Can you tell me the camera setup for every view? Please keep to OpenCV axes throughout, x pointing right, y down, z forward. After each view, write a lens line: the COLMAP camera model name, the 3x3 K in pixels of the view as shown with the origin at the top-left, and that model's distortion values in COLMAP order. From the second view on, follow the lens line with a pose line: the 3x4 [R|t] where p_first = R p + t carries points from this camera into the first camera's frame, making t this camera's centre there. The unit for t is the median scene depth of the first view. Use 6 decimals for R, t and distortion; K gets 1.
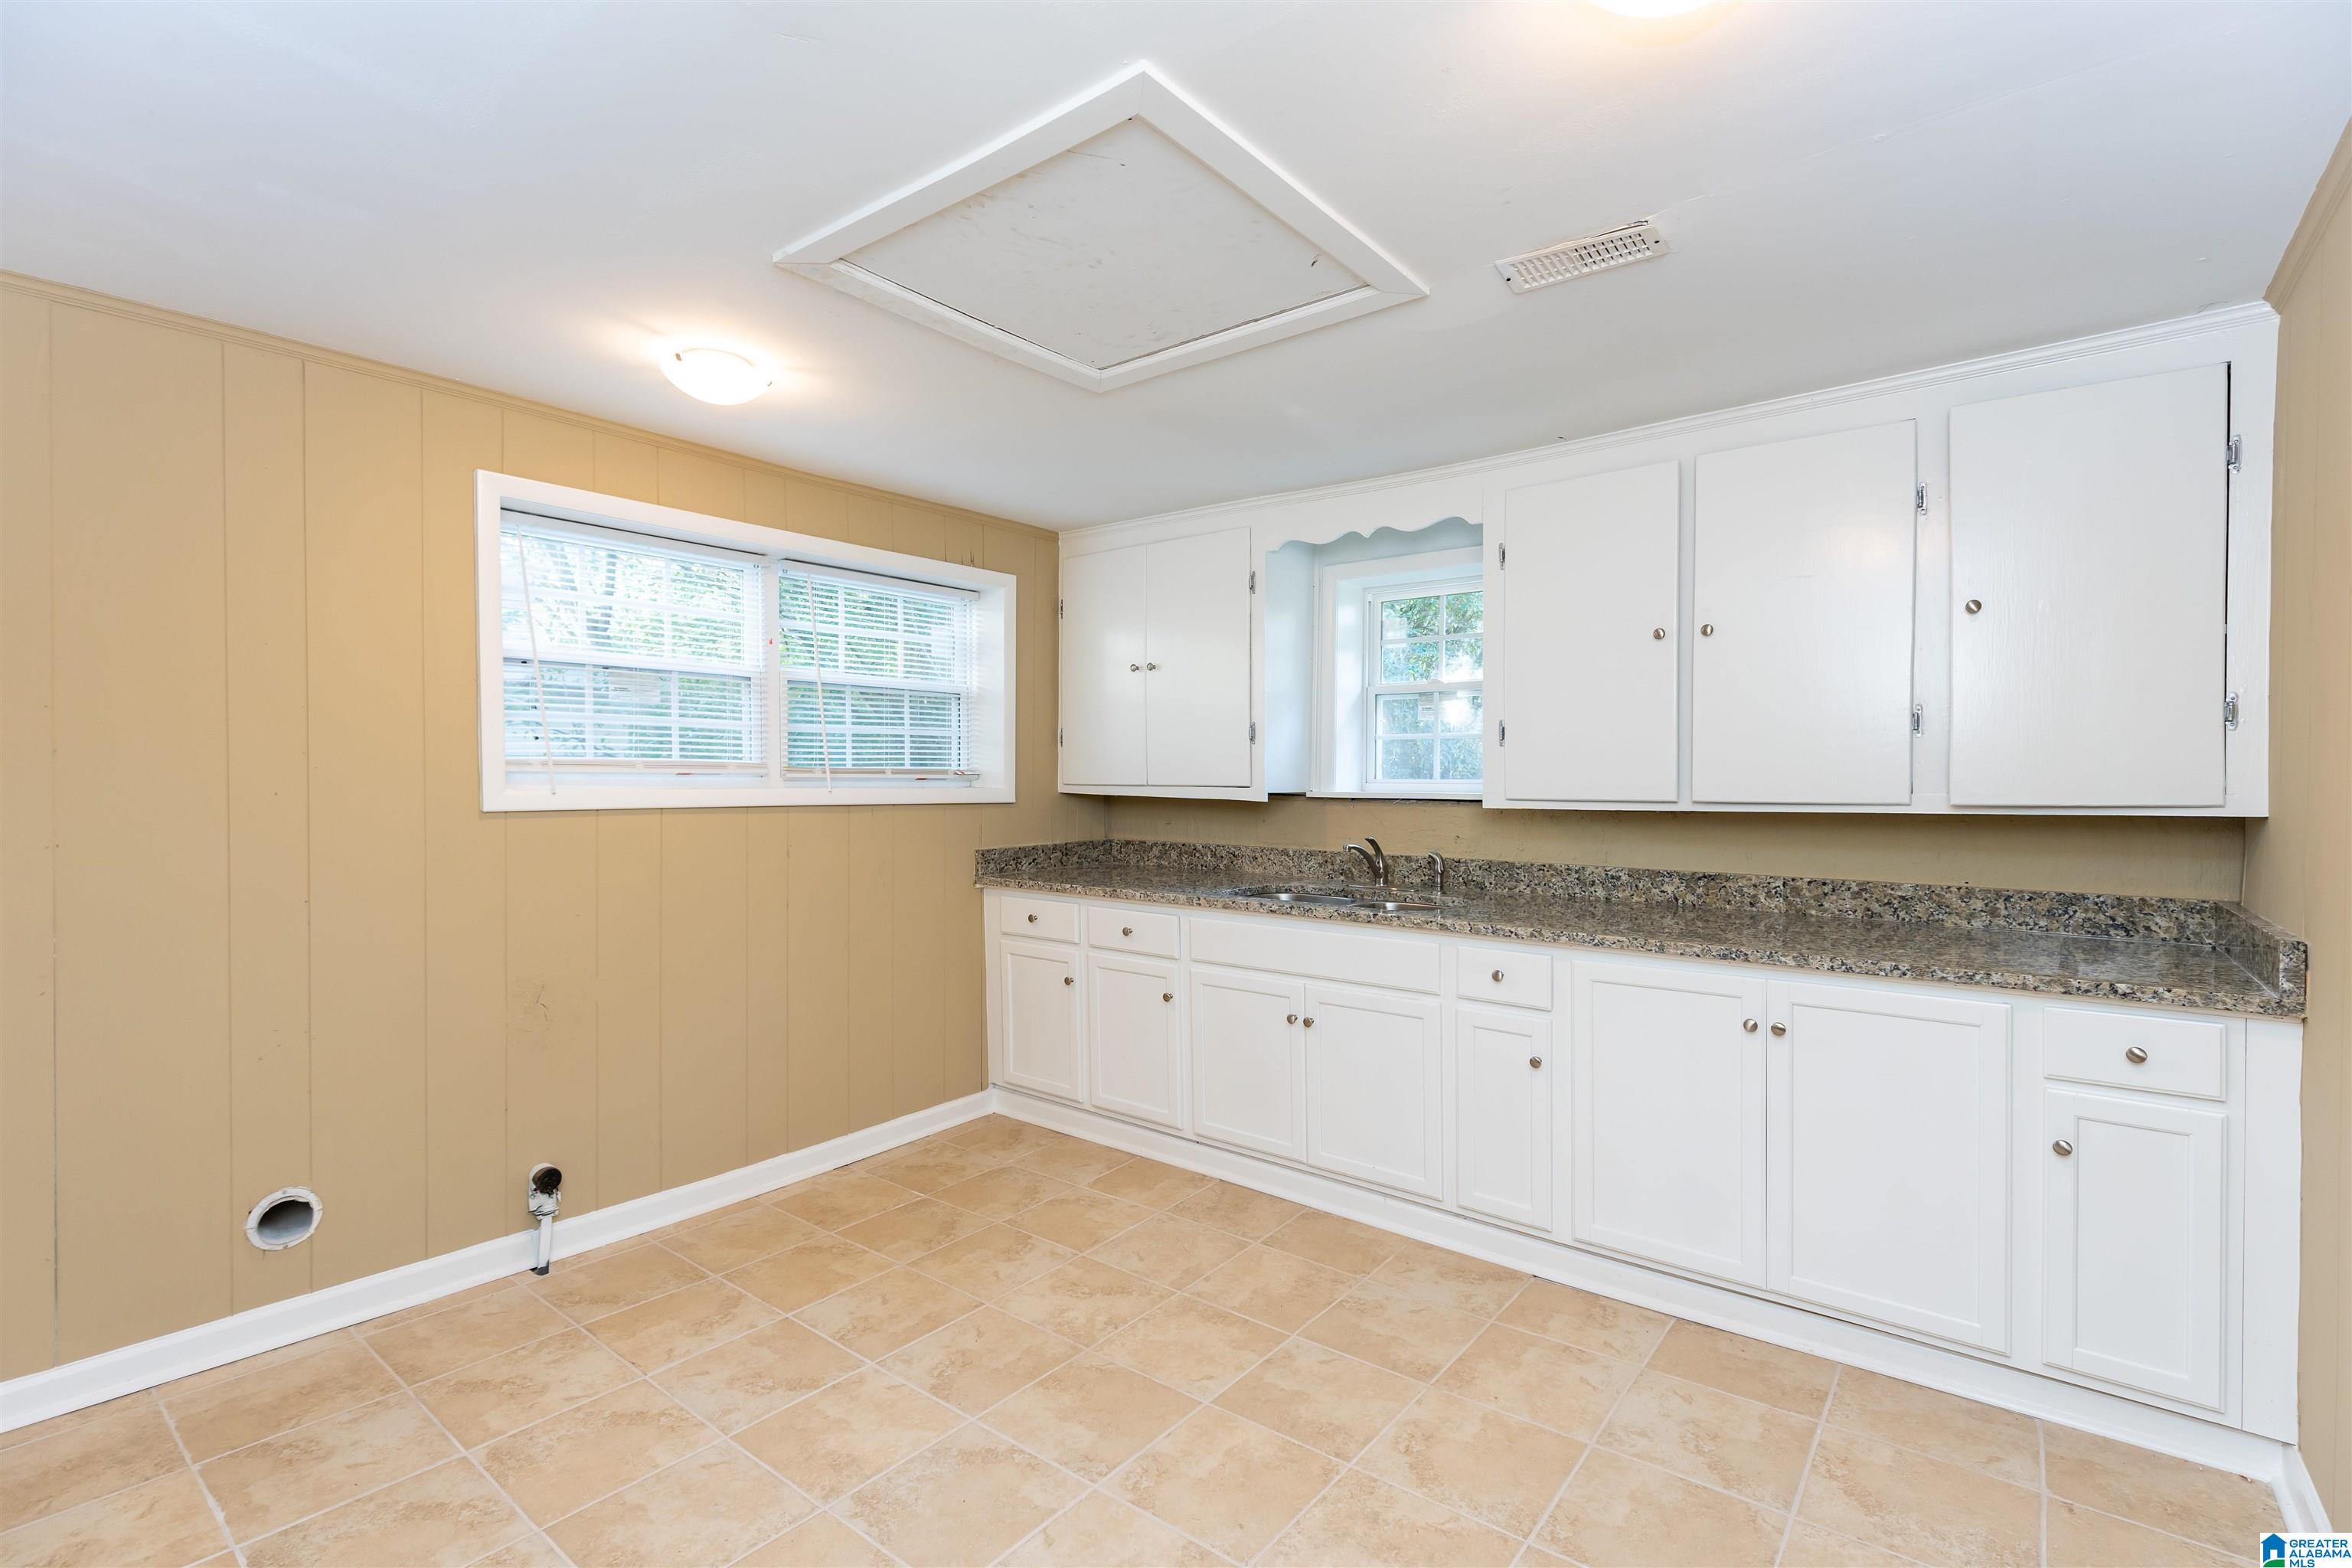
lens RADIAL K [[1084.0, 0, 1197.3], [0, 1084.0, 784.8], [0, 0, 1]] dist [0.009978, -0.003219]
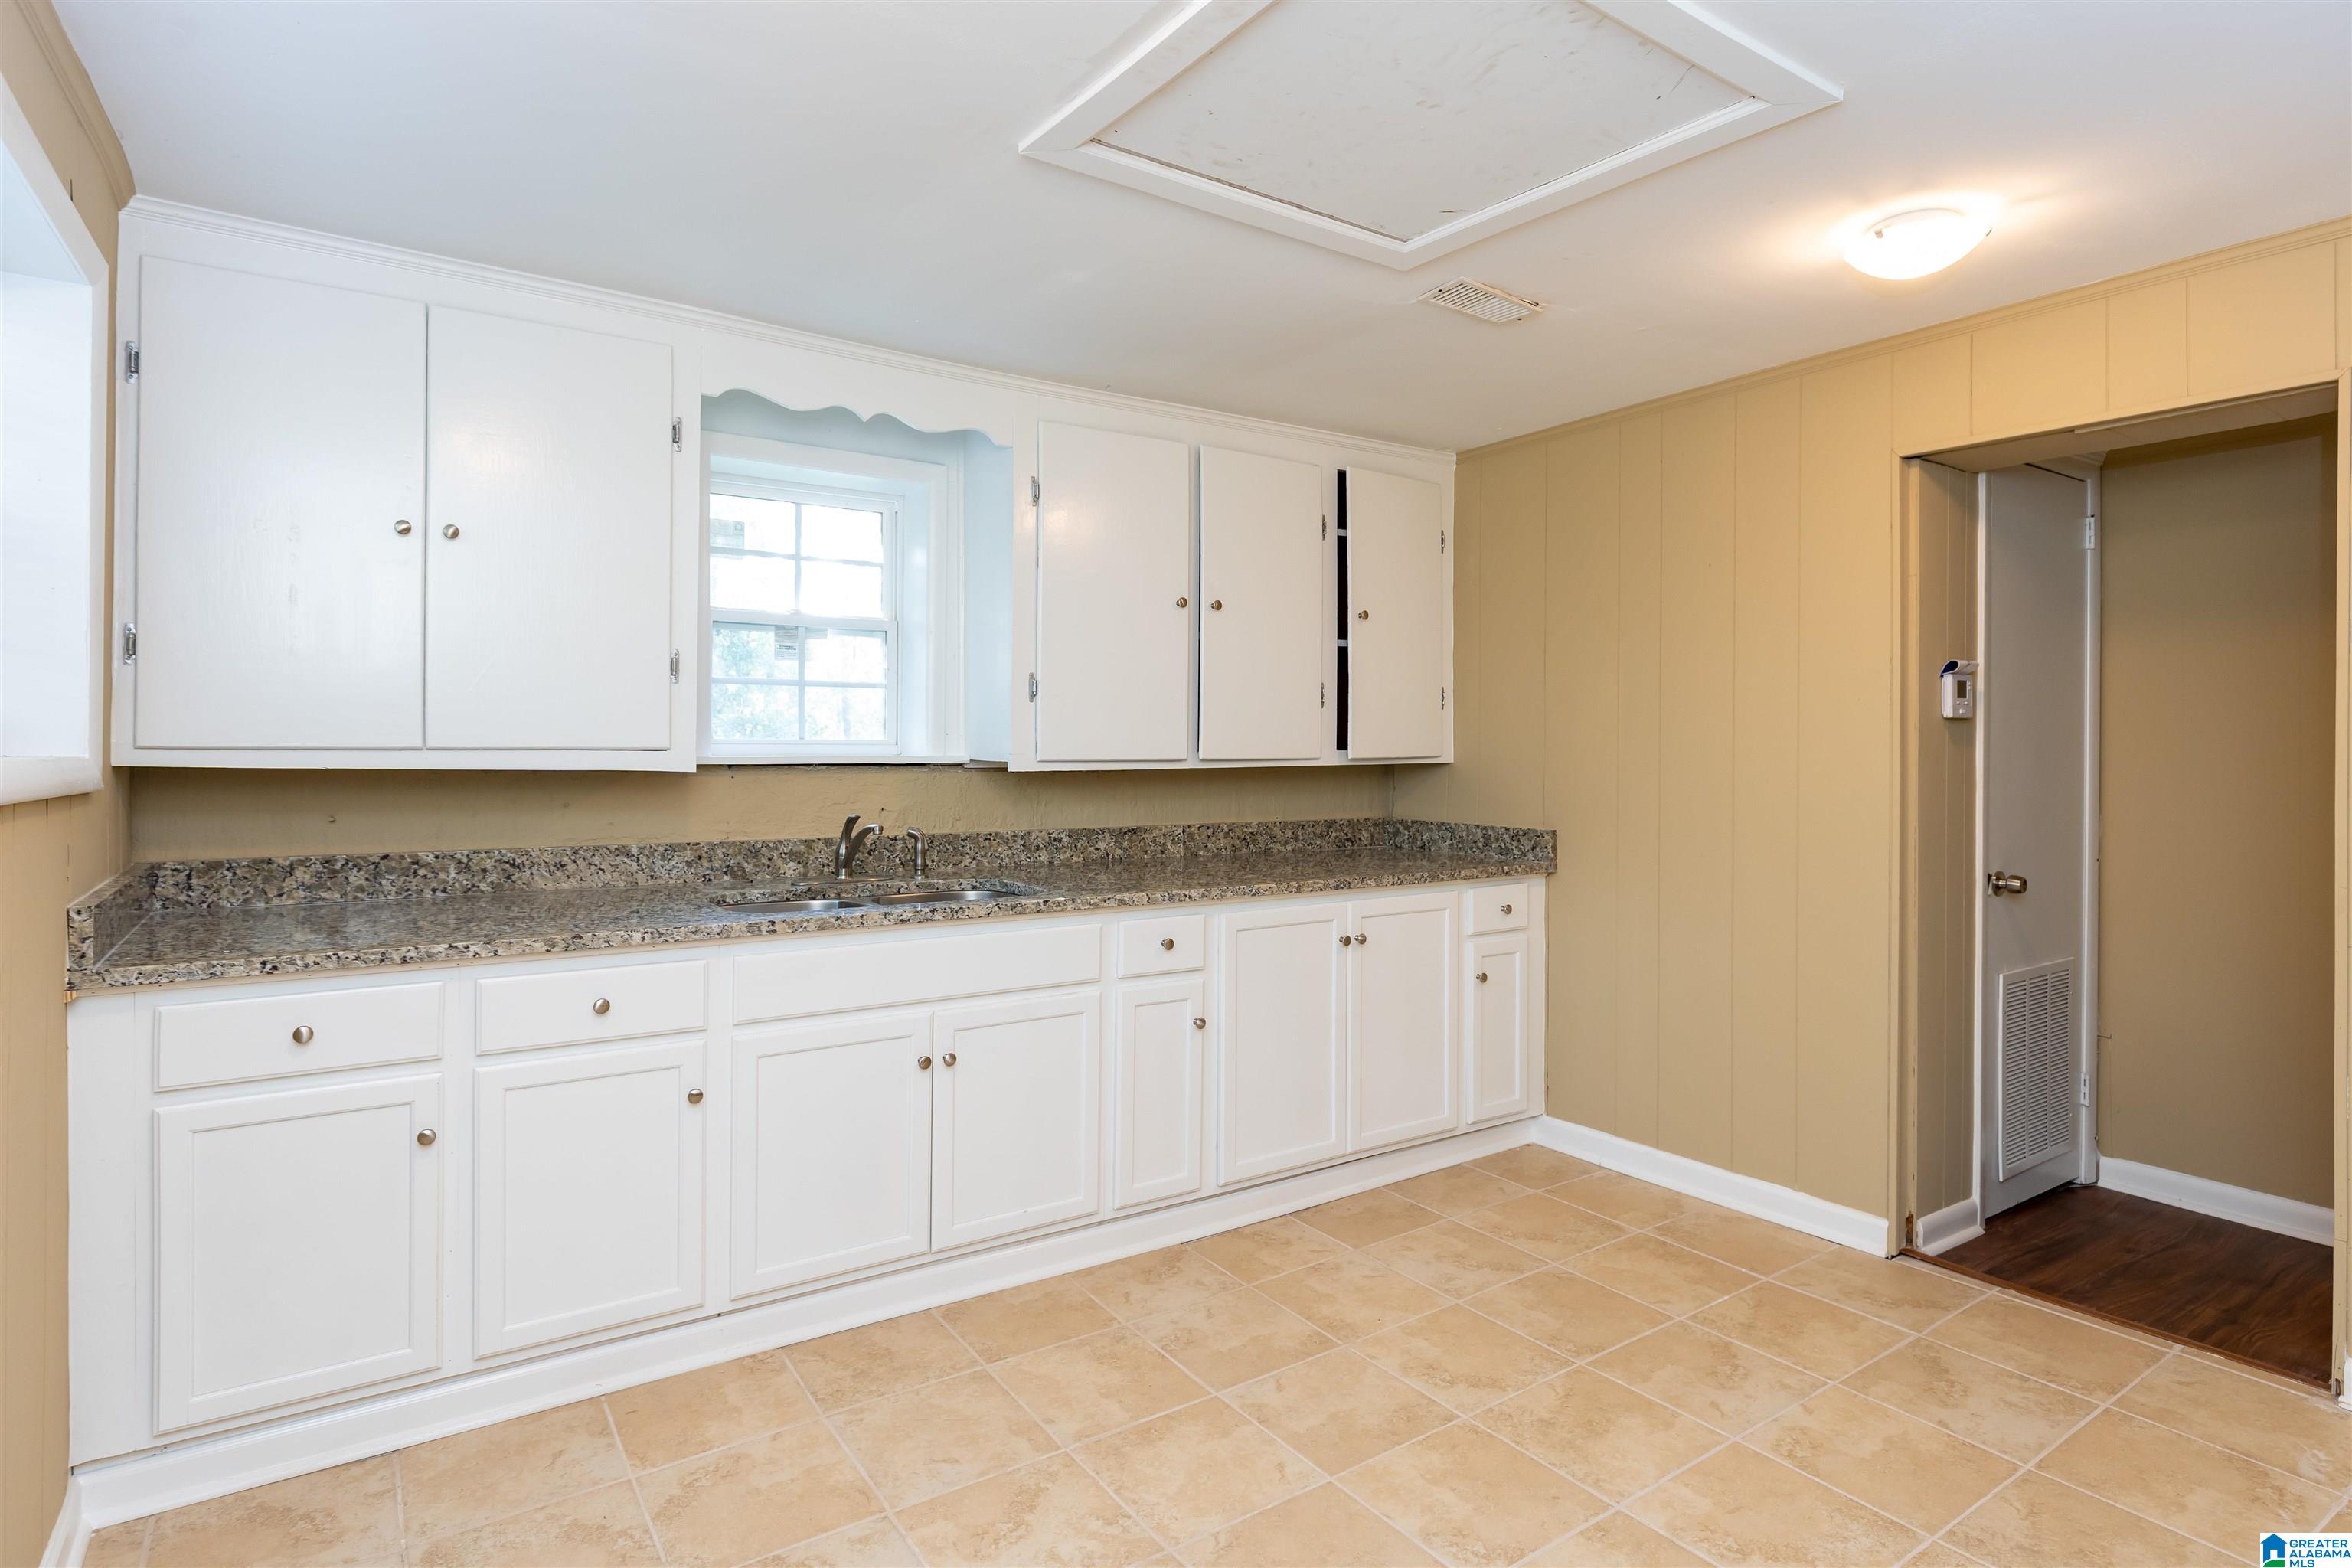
lens RADIAL K [[1226.7, 0, 1198.3], [0, 1226.7, 738.7], [0, 0, 1]] dist [0.001583, -0.001812]
pose [[0.298856, 0.003570, 0.954292, -0.651003], [0.004722, 0.999975, -0.005219, 0.000772], [-0.954287, 0.006066, 0.298832, 0.568412]]
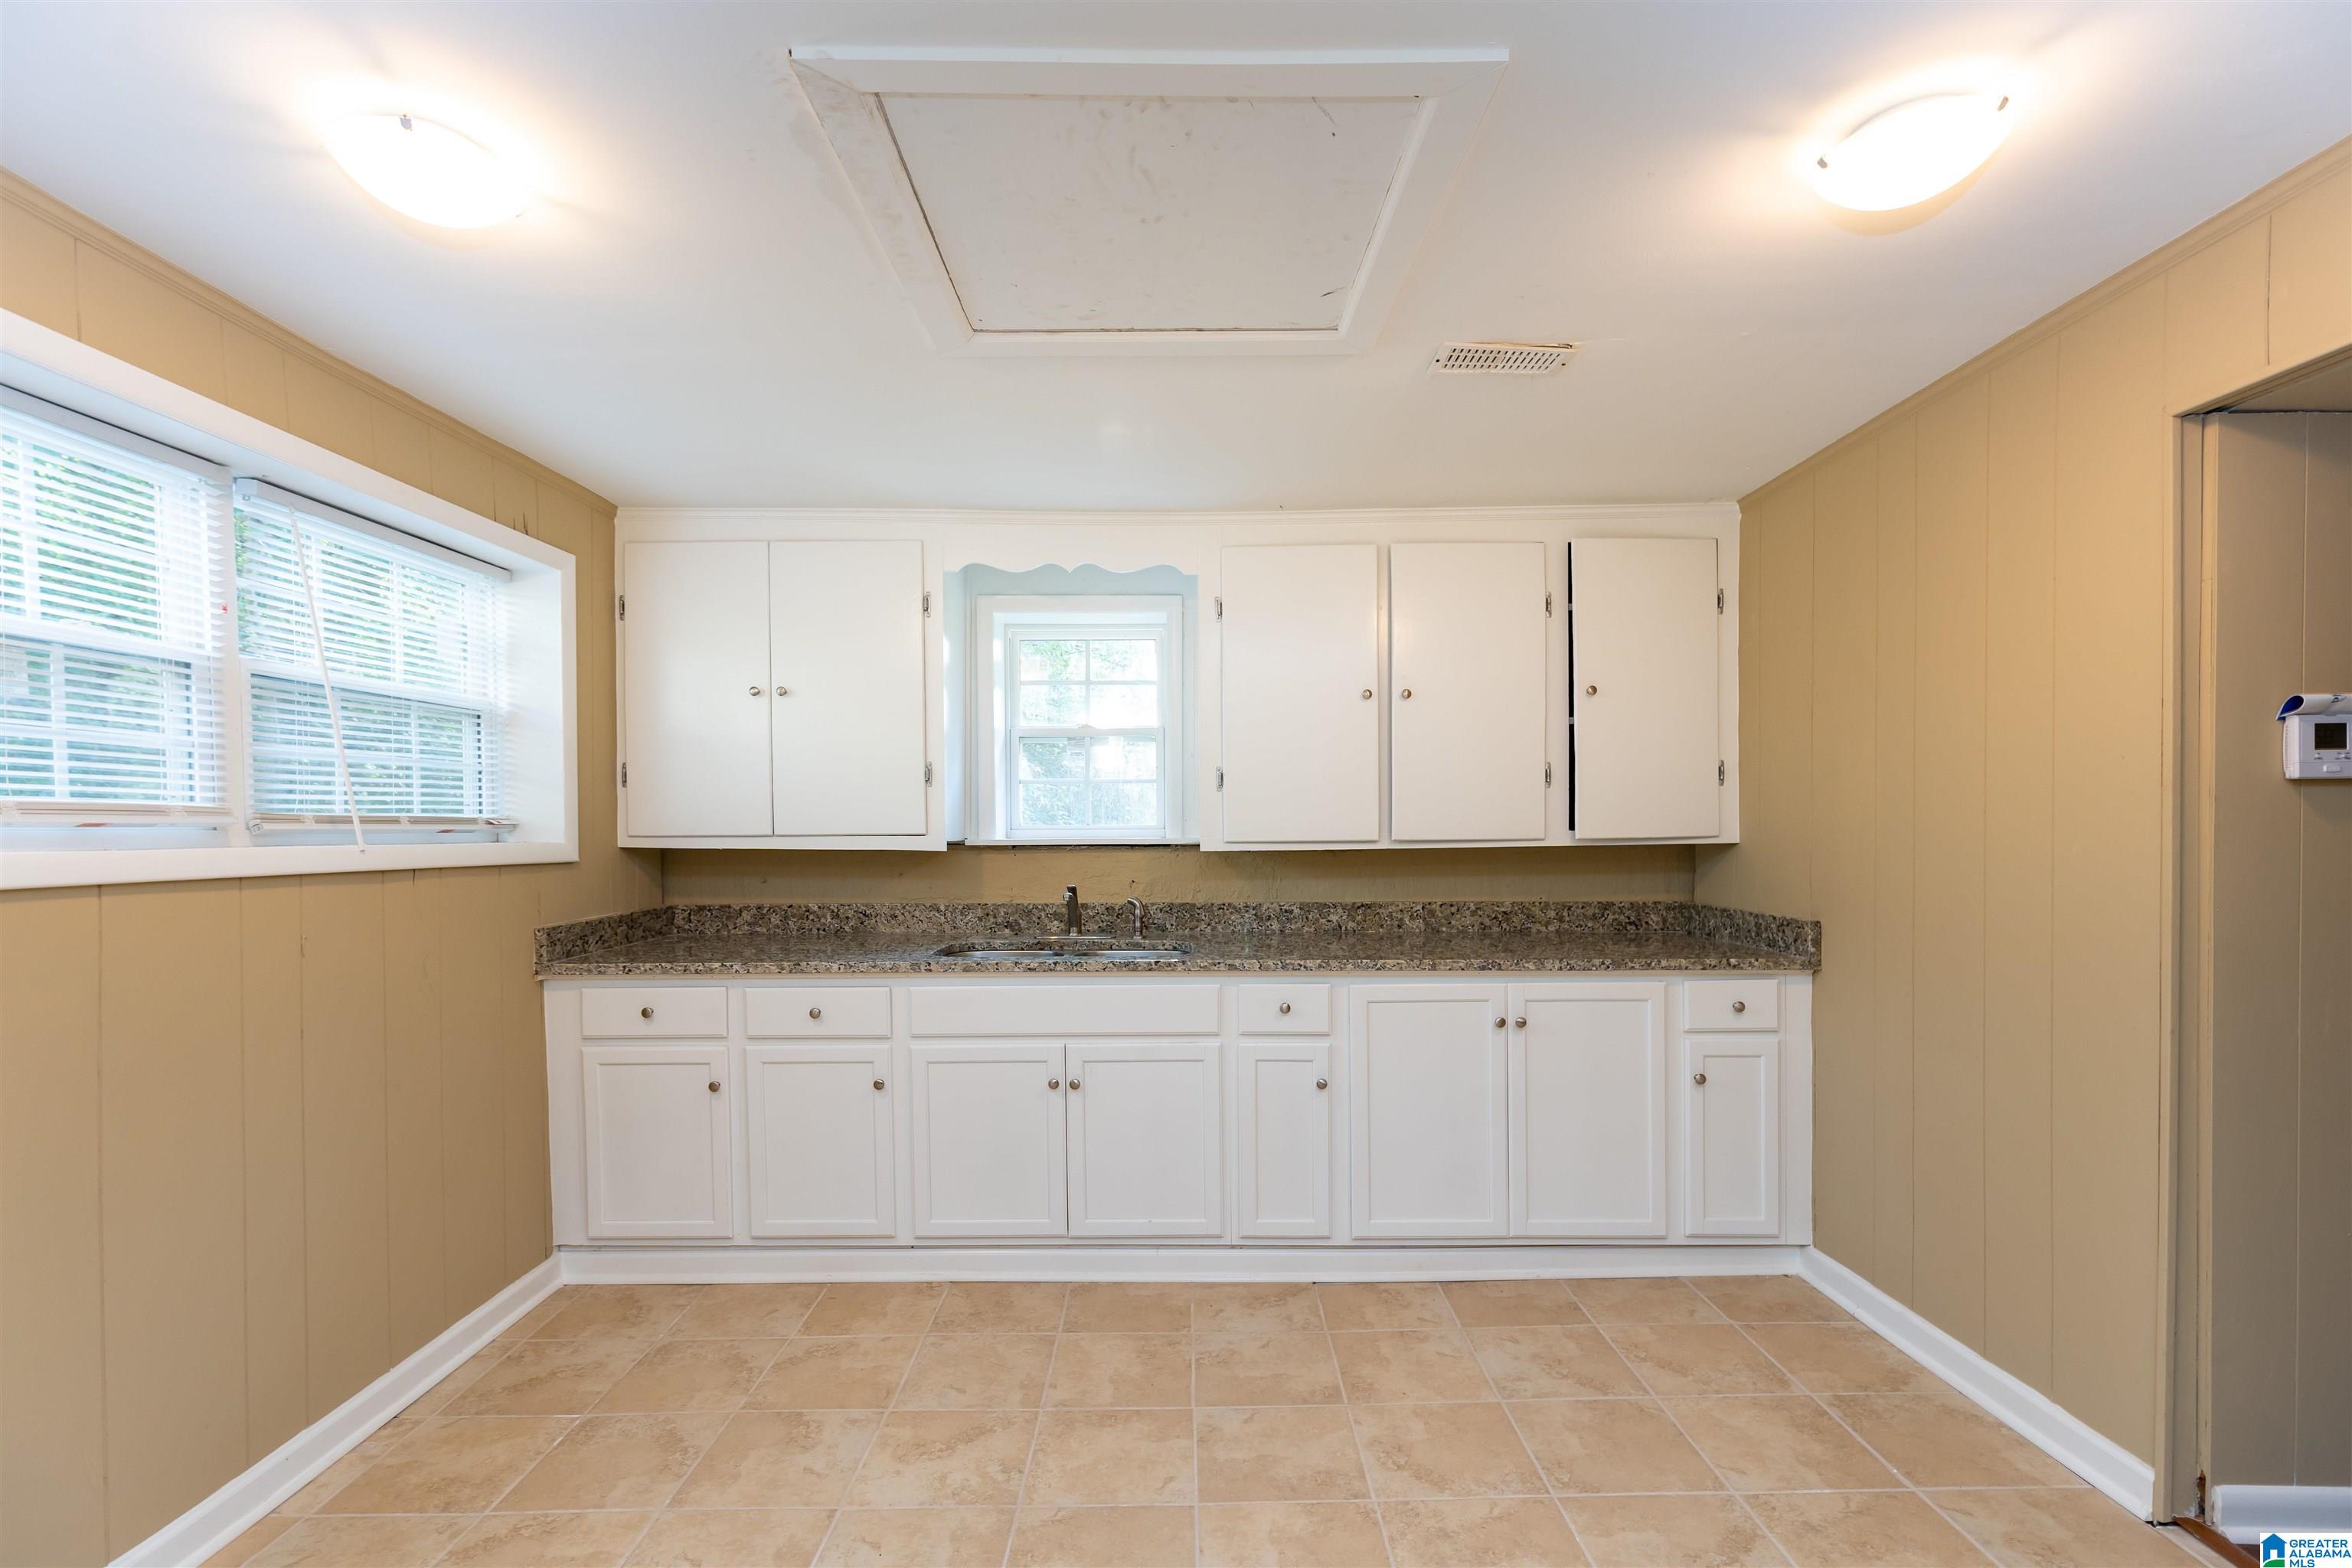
lens RADIAL K [[1084.0, 0, 1198.9], [0, 1084.0, 836.9], [0, 0, 1]] dist [0.009978, -0.003219]
pose [[0.784051, -0.014112, 0.620535, -0.384617], [0.014087, 0.999889, 0.004940, 0.002381], [-0.620536, 0.004868, 0.784163, 0.196001]]
